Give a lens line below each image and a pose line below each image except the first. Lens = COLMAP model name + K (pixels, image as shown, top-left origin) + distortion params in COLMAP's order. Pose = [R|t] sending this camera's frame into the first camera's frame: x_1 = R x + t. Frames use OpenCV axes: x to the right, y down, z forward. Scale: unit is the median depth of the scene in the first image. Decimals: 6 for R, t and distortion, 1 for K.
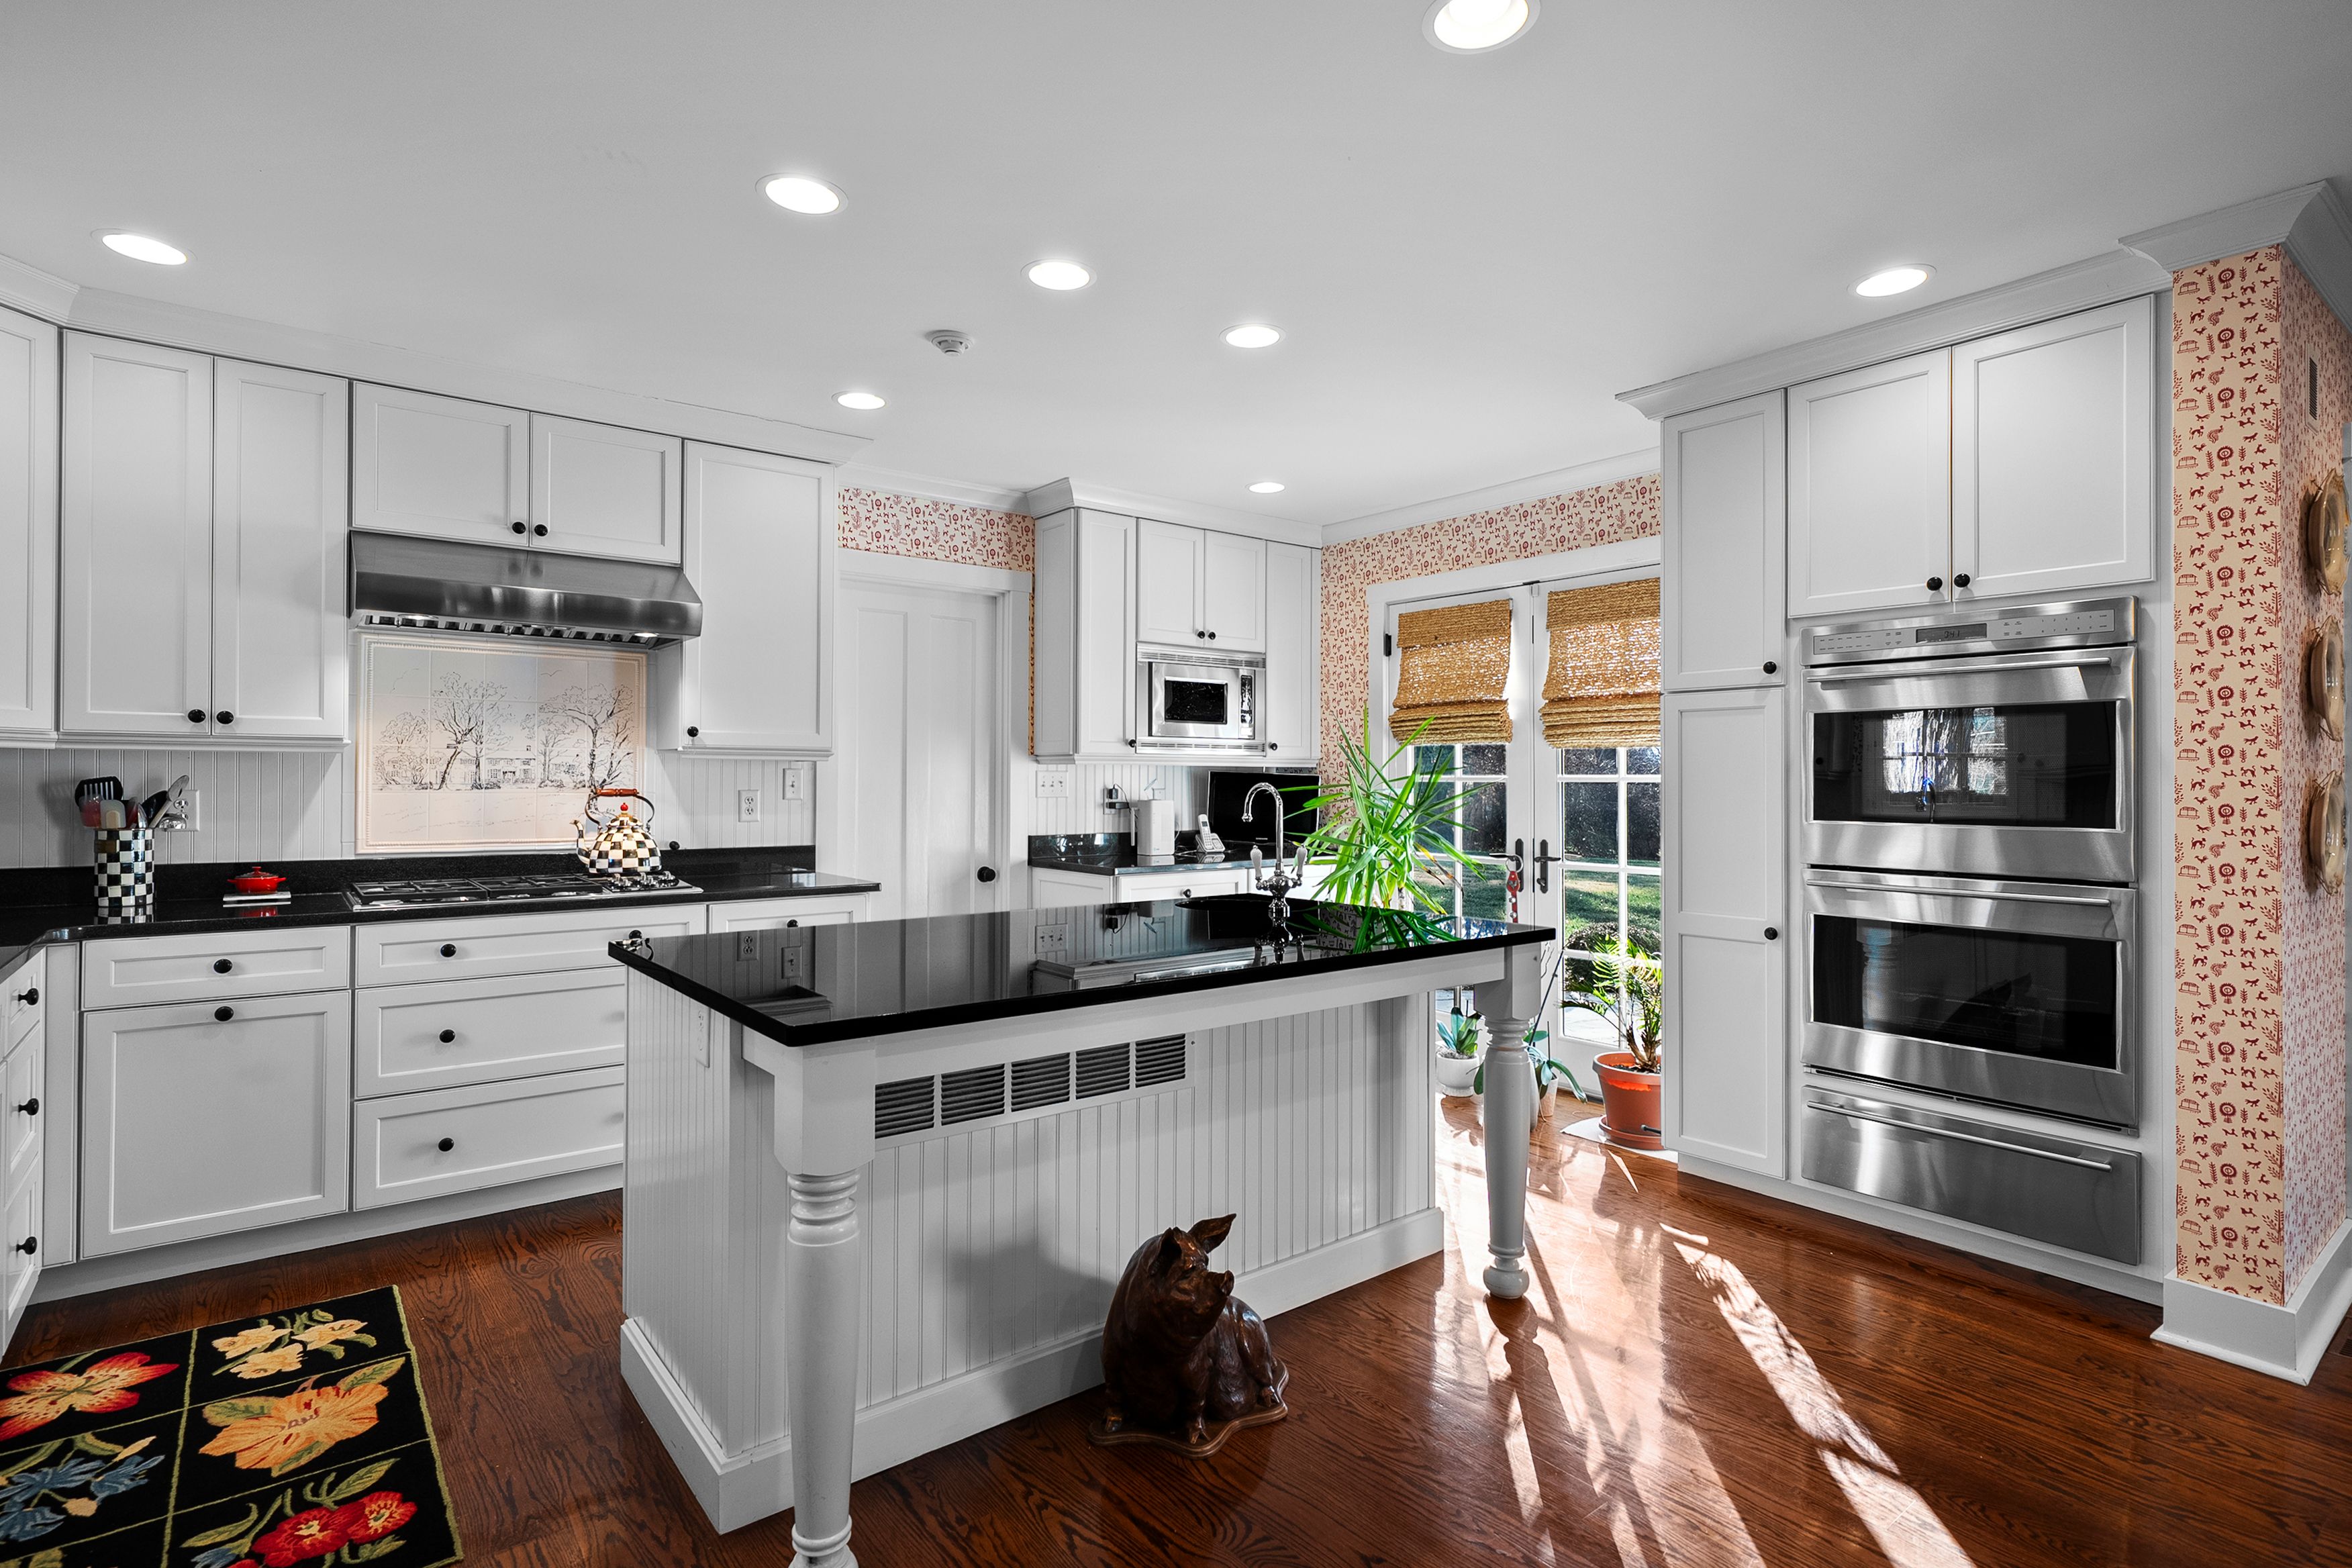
lens RADIAL K [[1146.8, 0, 1170.6], [0, 1146.8, 768.4], [0, 0, 1]] dist [-0.001768, -0.000698]
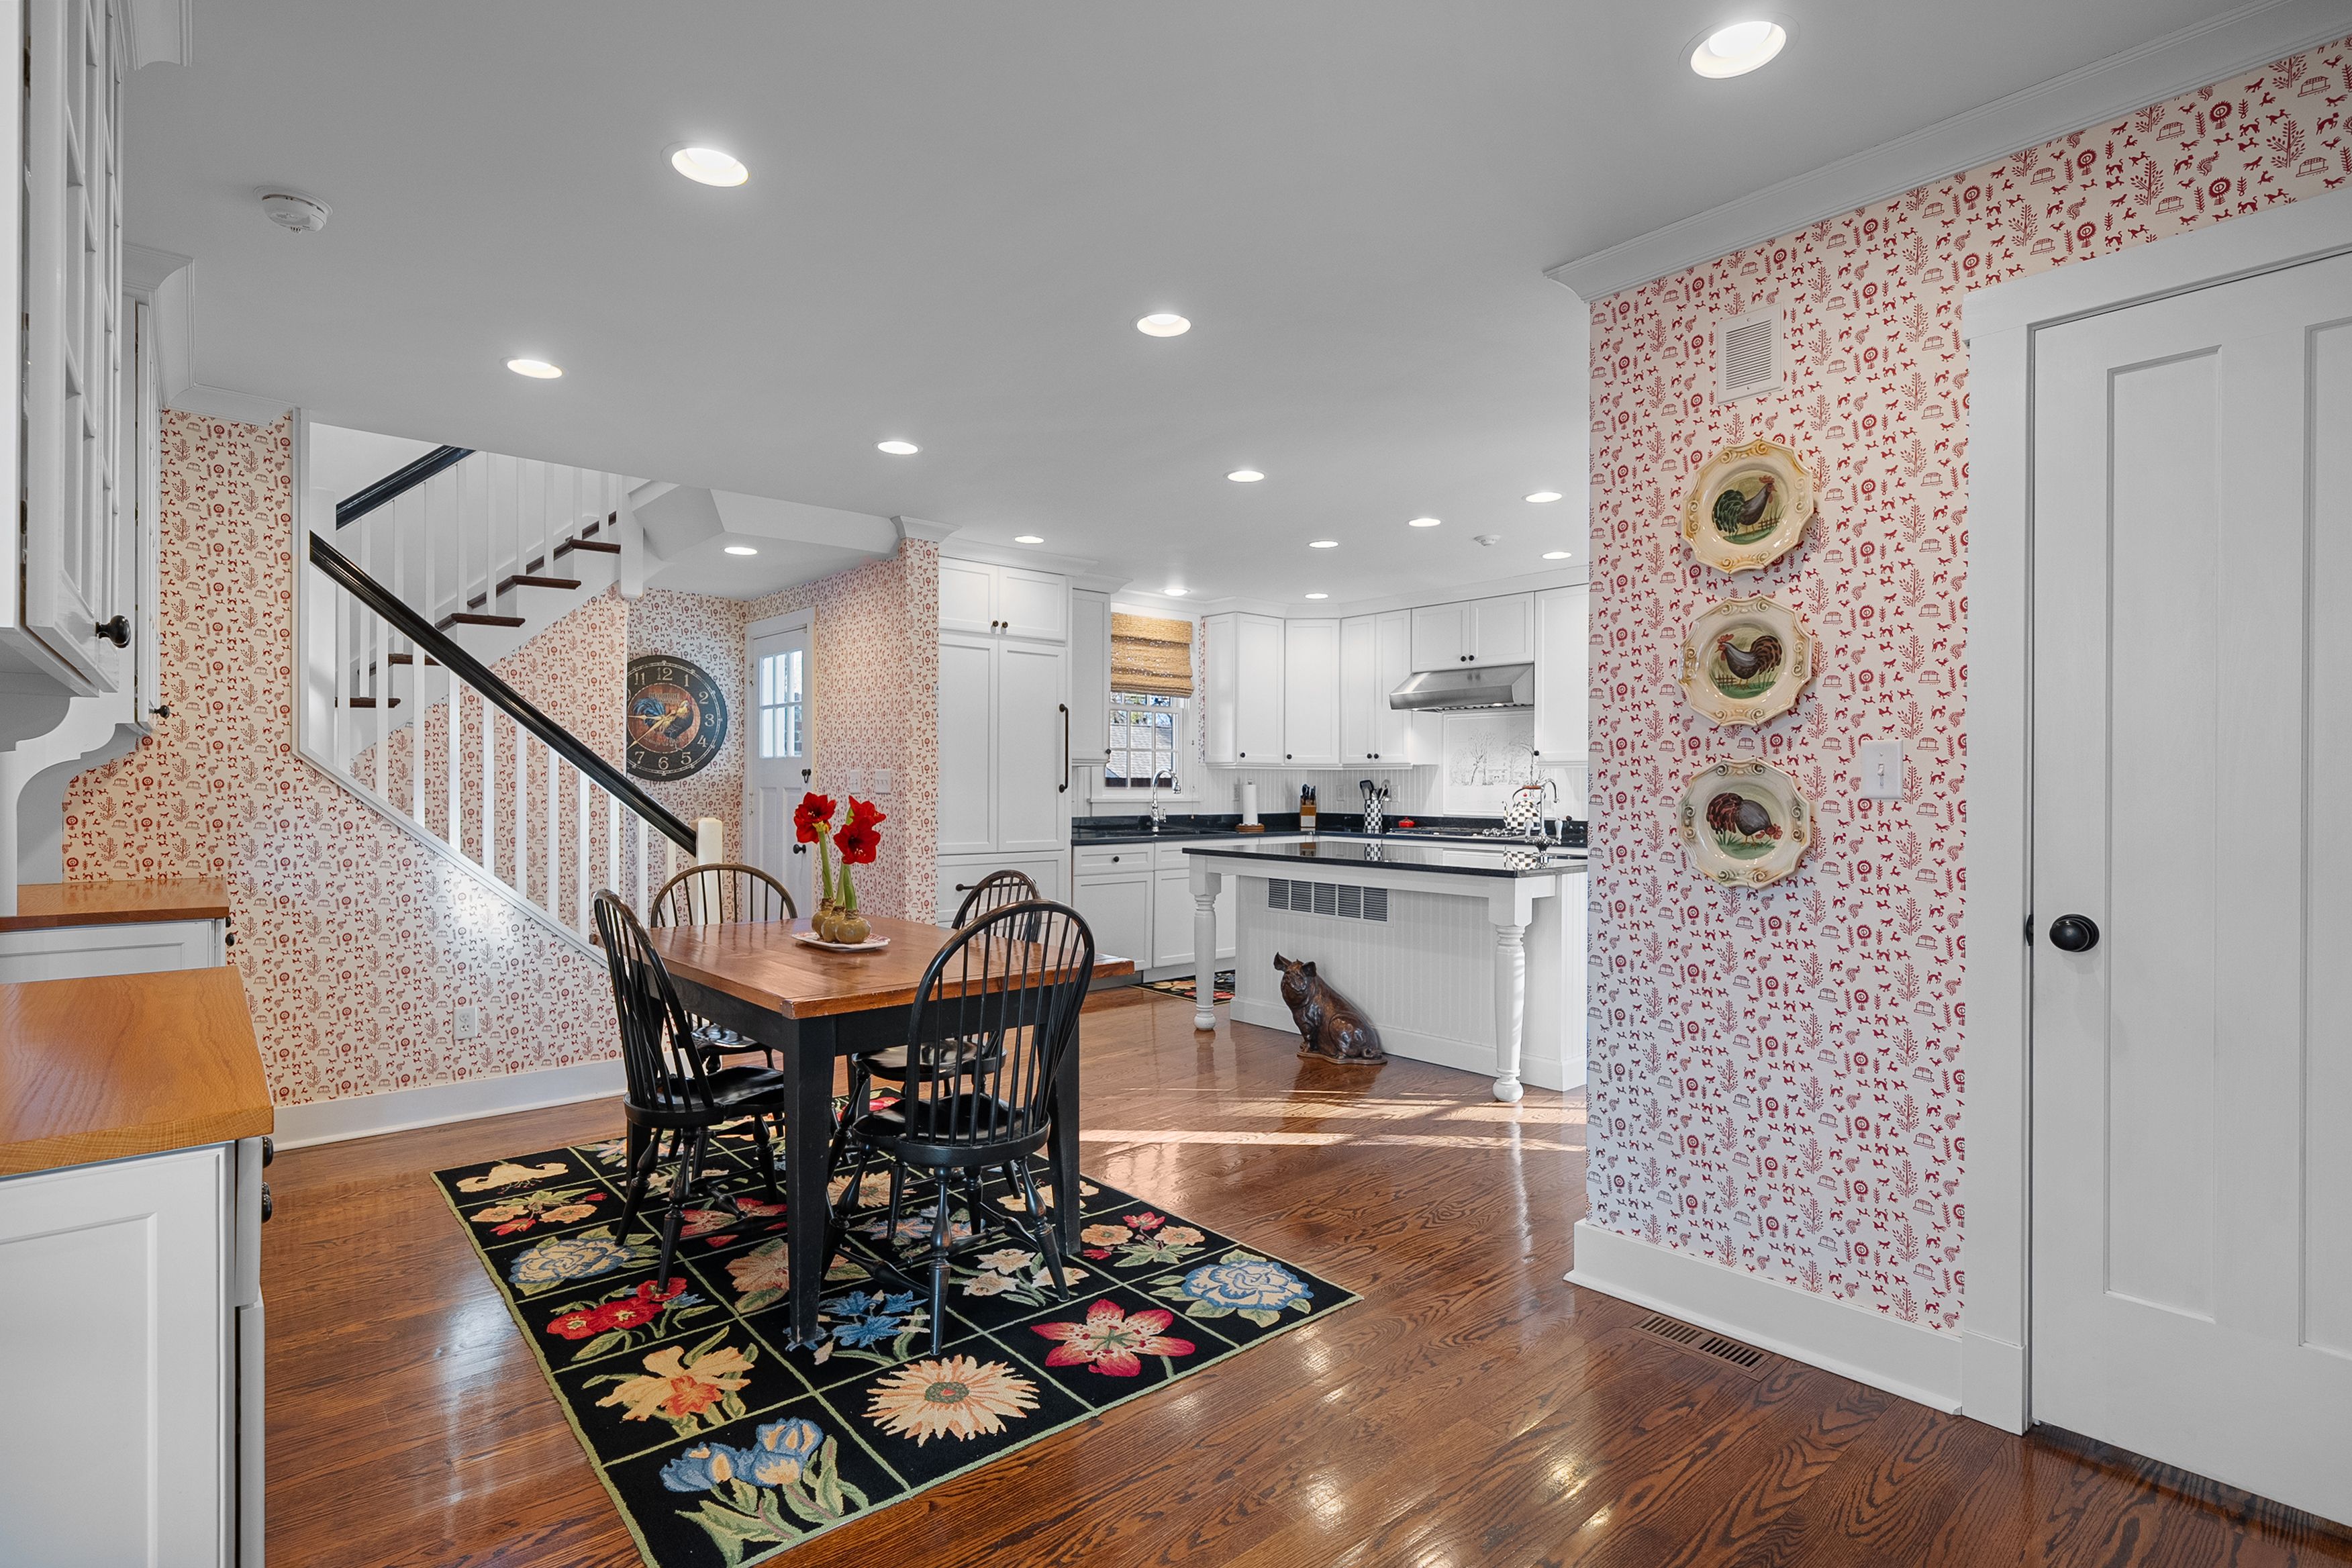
lens RADIAL K [[1129.9, 0, 1176.0], [0, 1129.9, 784.0], [0, 0, 1]] dist [-0.000068, -0.000006]
pose [[0.055097, -0.003918, -0.998473, 1.304222], [0.009627, 0.999948, -0.003393, 0.016560], [0.998435, -0.009426, 0.055132, 0.331992]]
